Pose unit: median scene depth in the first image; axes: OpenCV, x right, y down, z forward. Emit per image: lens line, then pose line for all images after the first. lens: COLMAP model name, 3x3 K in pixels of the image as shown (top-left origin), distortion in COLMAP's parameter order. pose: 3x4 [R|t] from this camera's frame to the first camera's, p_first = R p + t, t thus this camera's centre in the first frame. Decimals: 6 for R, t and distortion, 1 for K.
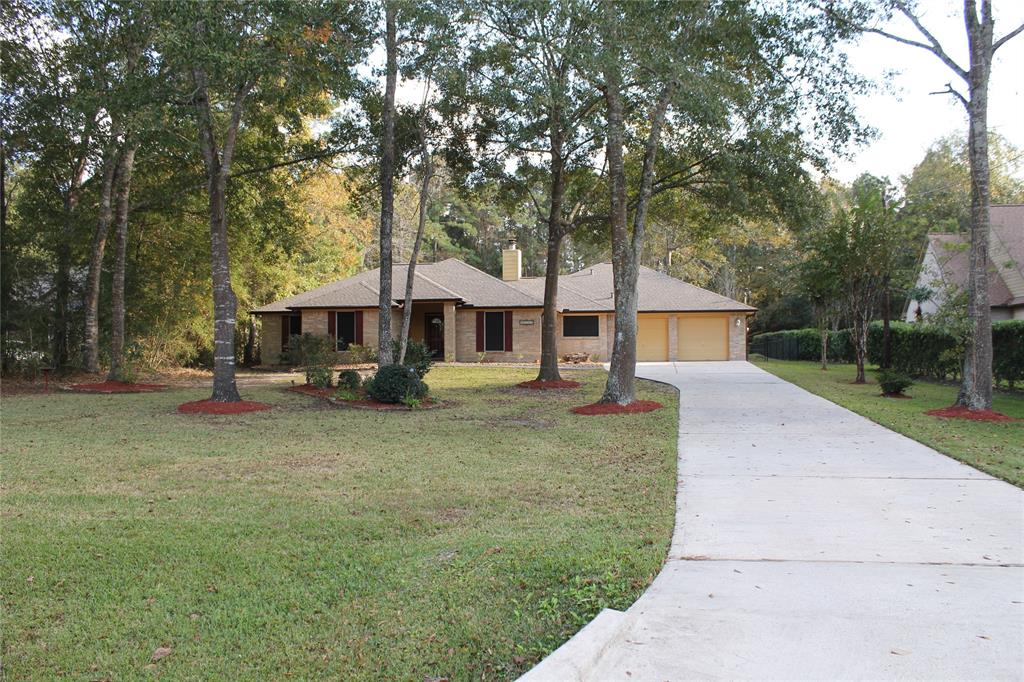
lens RADIAL K [[858.7, 0, 513.3], [0, 858.7, 333.0], [0, 0, 1]] dist [-0.126138, 0.043189]
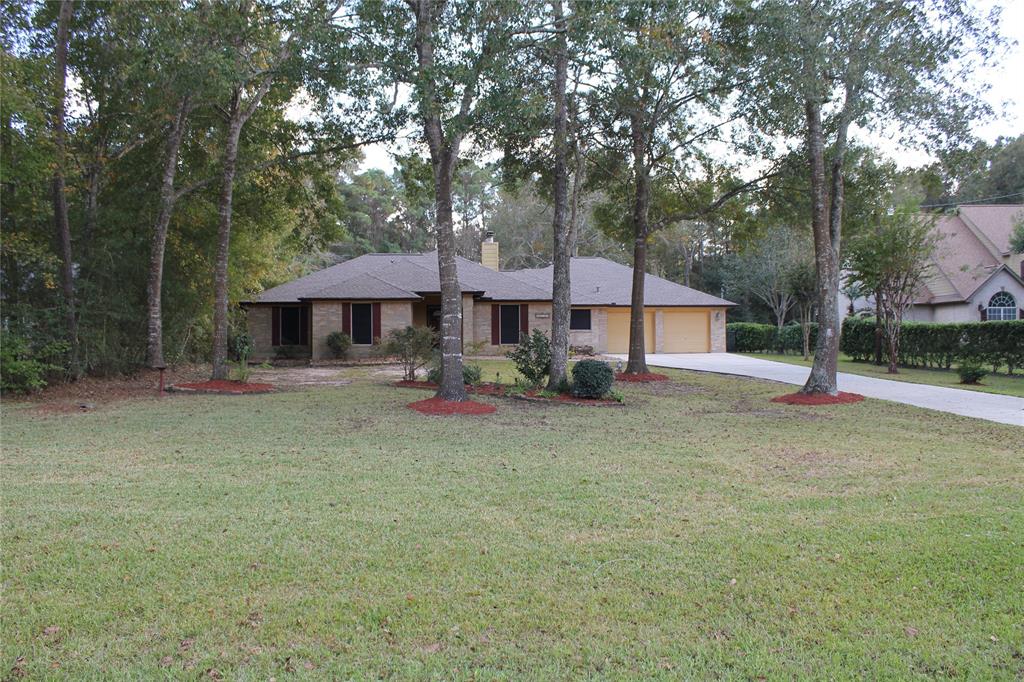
lens RADIAL K [[858.7, 0, 506.2], [0, 858.7, 343.6], [0, 0, 1]] dist [-0.126138, 0.043189]
pose [[0.973751, -0.001155, 0.227611, -0.253074], [-0.004055, 0.999740, 0.022420, -0.002052], [-0.227578, -0.022755, 0.973494, 0.026742]]
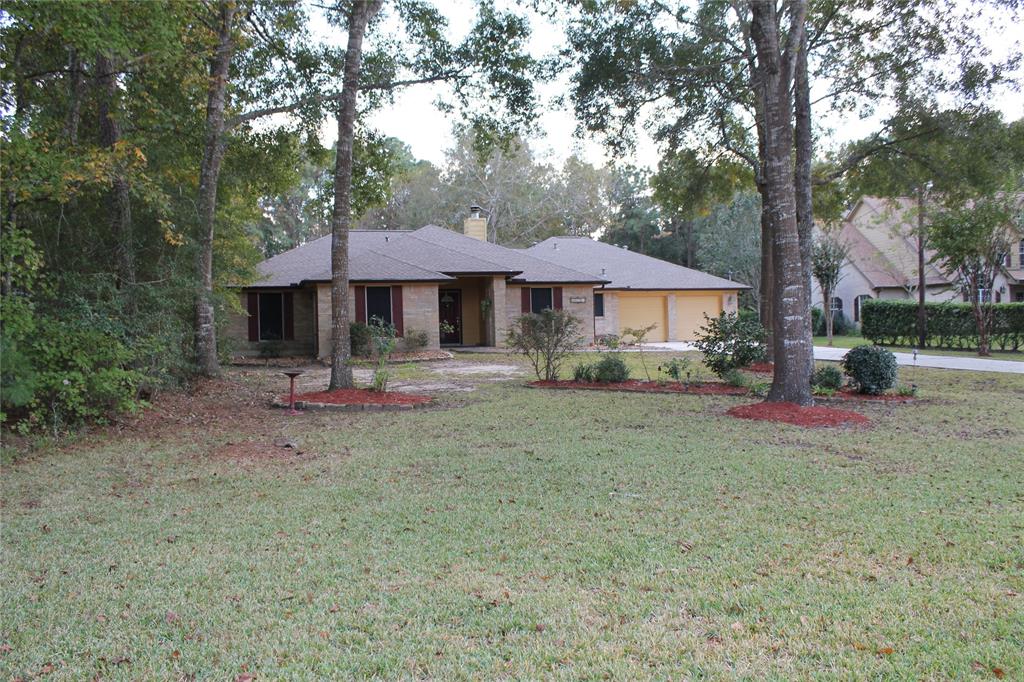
lens RADIAL K [[858.7, 0, 514.1], [0, 858.7, 340.8], [0, 0, 1]] dist [-0.126138, 0.043189]
pose [[0.896025, -0.022276, 0.443445, -0.425618], [0.011061, 0.999551, 0.027861, 0.003929], [-0.443866, -0.020059, 0.895869, 0.245234]]
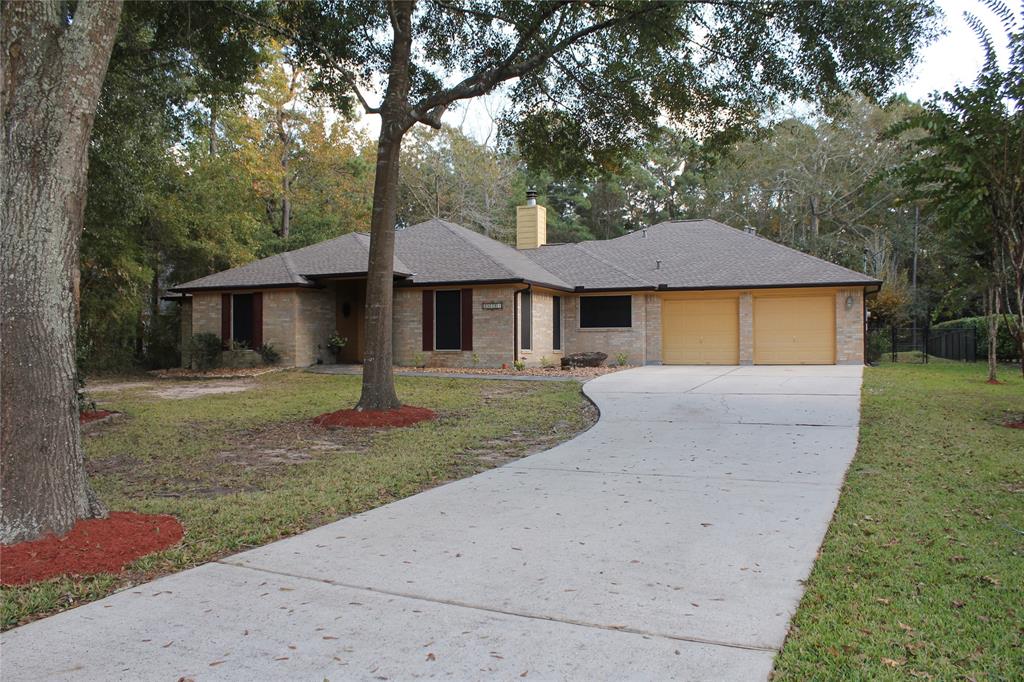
lens RADIAL K [[858.7, 0, 514.4], [0, 858.7, 337.6], [0, 0, 1]] dist [-0.126138, 0.043189]
pose [[0.971531, -0.003284, -0.236891, 0.183354], [0.006409, 0.999902, 0.012421, 0.003706], [0.236827, -0.013585, 0.971457, 0.370286]]
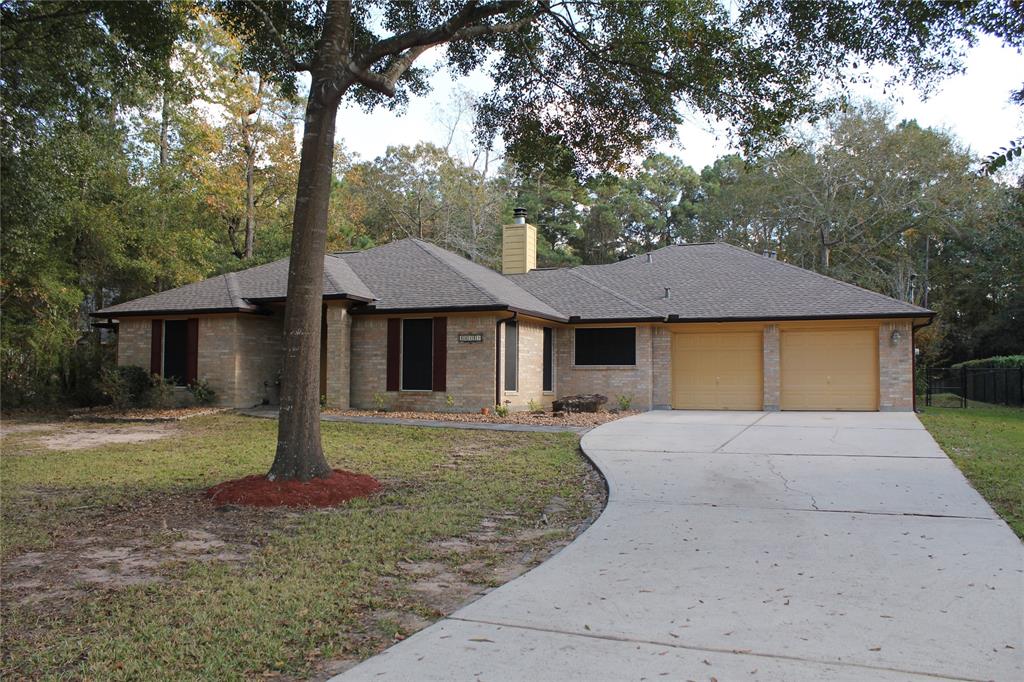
lens RADIAL K [[858.7, 0, 514.1], [0, 858.7, 331.0], [0, 0, 1]] dist [-0.126138, 0.043189]
pose [[0.974218, -0.004251, -0.225569, 0.161930], [-0.004060, 0.999330, -0.036364, 0.002818], [0.225573, 0.036342, 0.973548, 0.477810]]
